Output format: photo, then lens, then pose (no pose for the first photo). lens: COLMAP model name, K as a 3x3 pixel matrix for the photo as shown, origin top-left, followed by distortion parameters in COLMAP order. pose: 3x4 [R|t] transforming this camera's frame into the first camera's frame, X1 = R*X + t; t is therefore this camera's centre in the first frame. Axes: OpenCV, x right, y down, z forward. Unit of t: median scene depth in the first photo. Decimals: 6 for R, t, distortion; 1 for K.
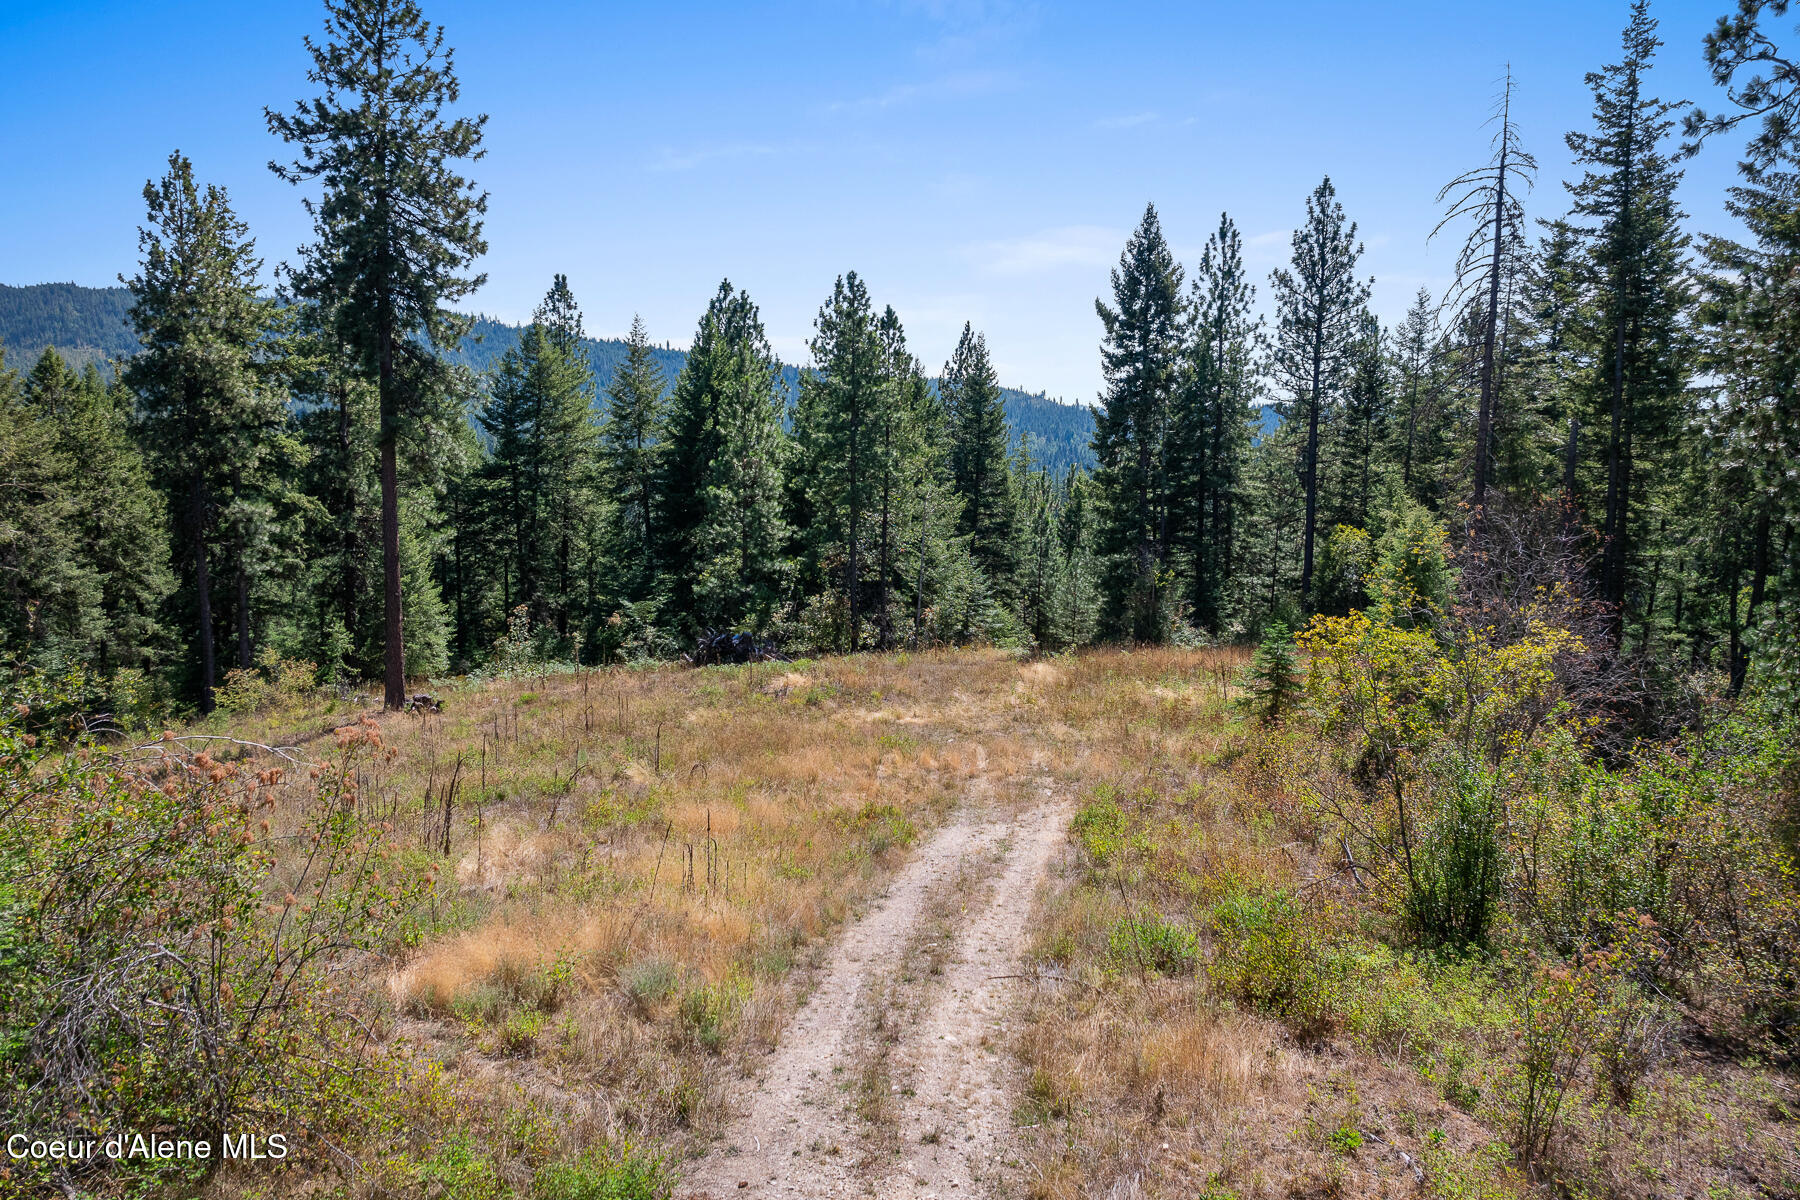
lens RADIAL K [[1302.5, 0, 865.0], [0, 1302.5, 546.5], [0, 0, 1]] dist [-0.006358, -0.004201]
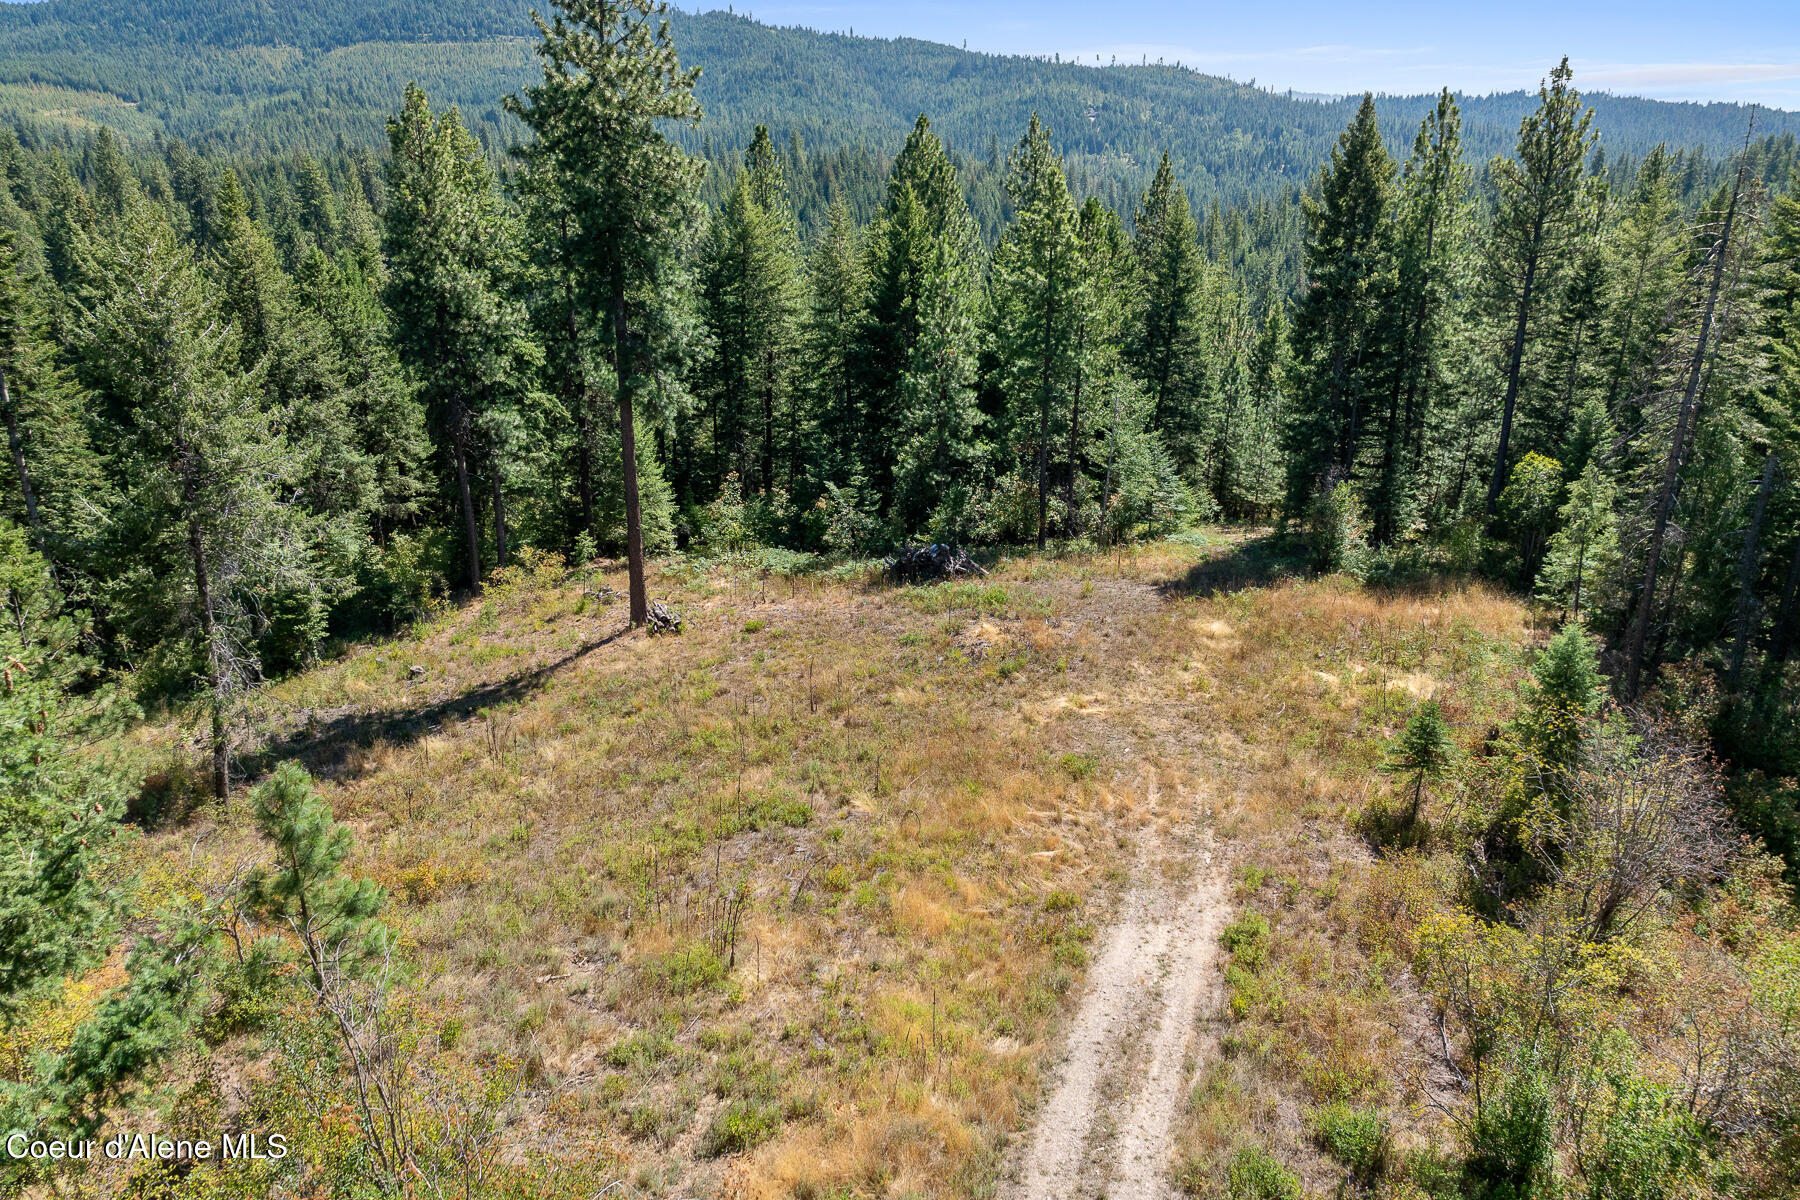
lens RADIAL K [[1302.5, 0, 865.0], [0, 1302.5, 546.5], [0, 0, 1]] dist [-0.006358, -0.004201]
pose [[0.990345, 0.034385, -0.134289, -0.007825], [-0.002780, 0.973478, 0.228763, -0.152638], [0.138594, -0.226181, 0.964175, -0.050649]]
